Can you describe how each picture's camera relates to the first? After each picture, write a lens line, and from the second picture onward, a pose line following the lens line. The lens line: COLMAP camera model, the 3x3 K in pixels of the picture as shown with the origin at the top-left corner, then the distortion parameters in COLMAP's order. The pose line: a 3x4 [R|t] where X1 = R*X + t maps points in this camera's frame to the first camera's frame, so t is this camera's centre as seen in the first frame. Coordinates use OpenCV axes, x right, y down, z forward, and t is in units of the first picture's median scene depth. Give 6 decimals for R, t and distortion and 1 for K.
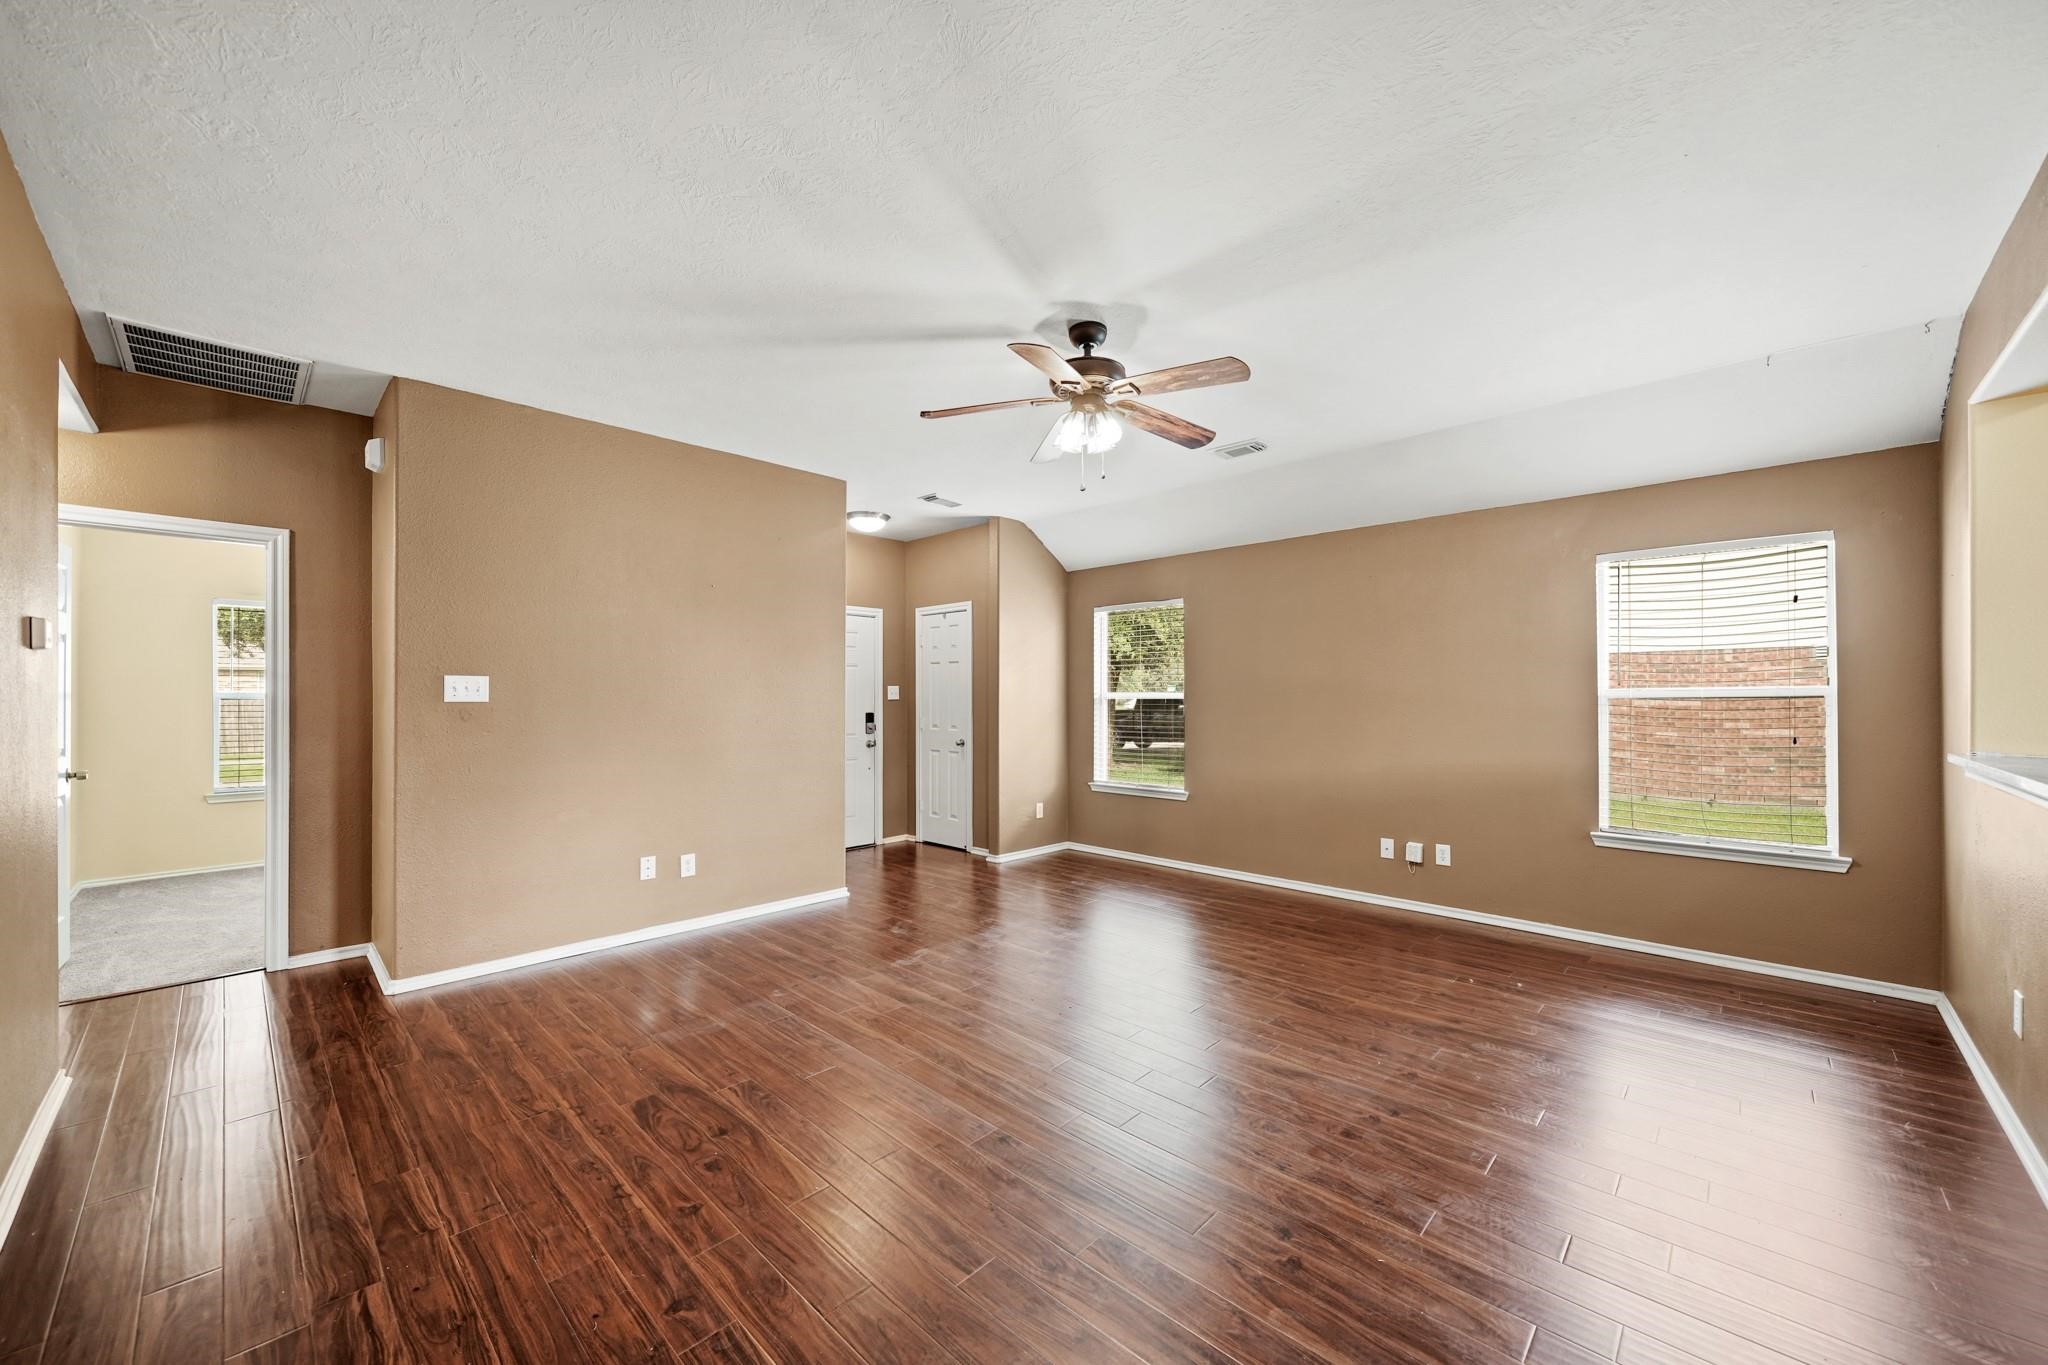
lens RADIAL K [[755.4, 0, 1028.2], [0, 755.4, 694.3], [0, 0, 1]] dist [-0.000804, -0.000040]
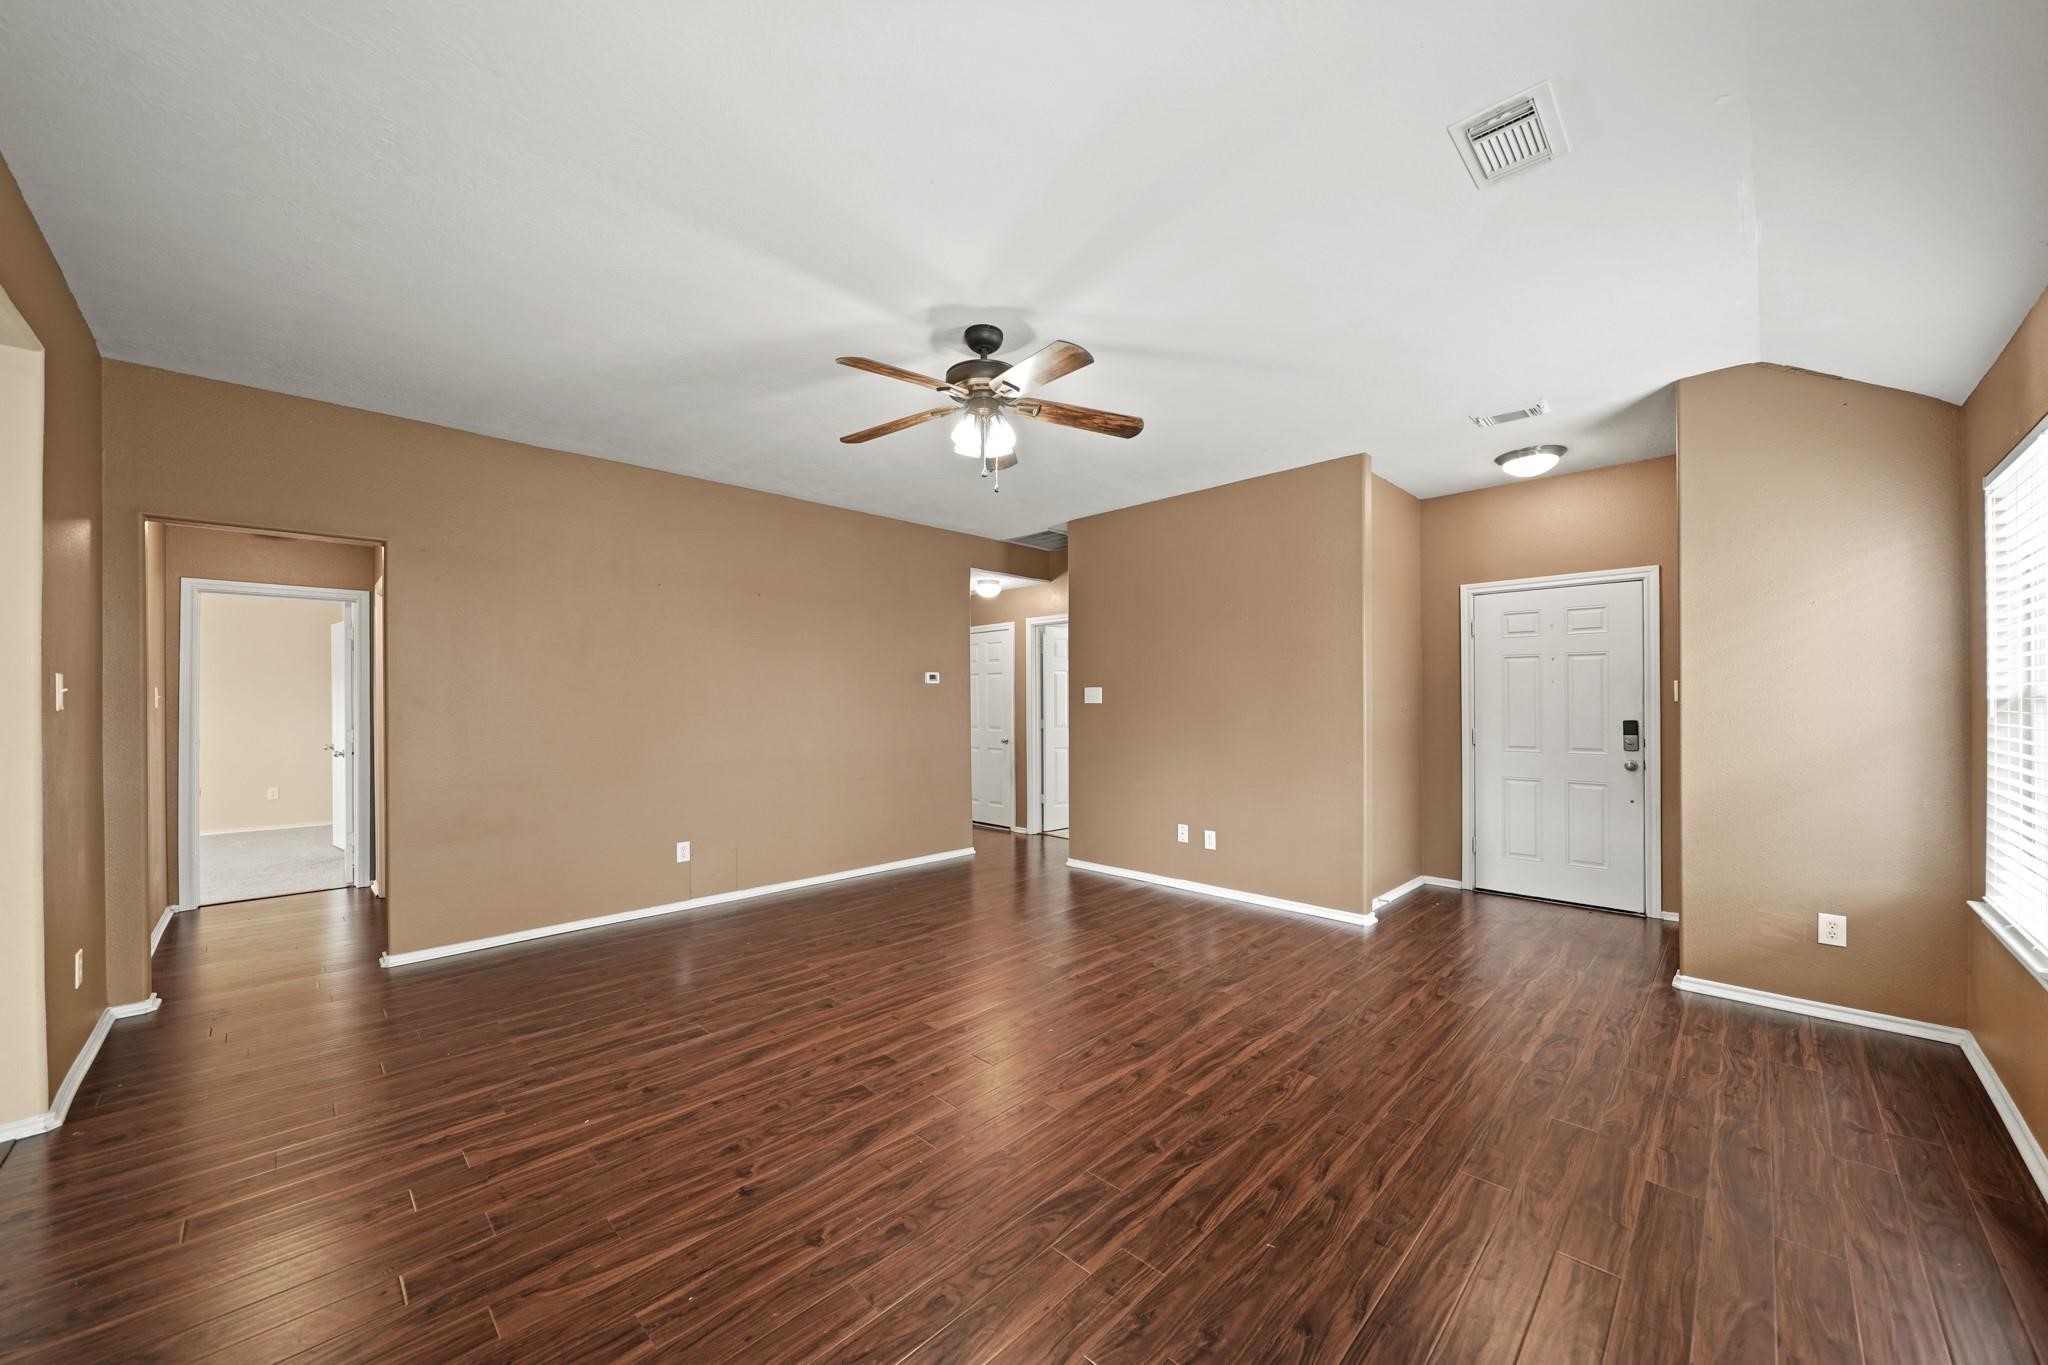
lens RADIAL K [[745.6, 0, 1053.7], [0, 745.6, 699.9], [0, 0, 1]] dist [-0.002164, -0.000023]
pose [[0.010433, -0.001390, -0.999945, 0.957719], [0.008055, 0.999967, -0.001306, 0.004221], [0.999913, -0.008041, 0.010444, 0.969354]]
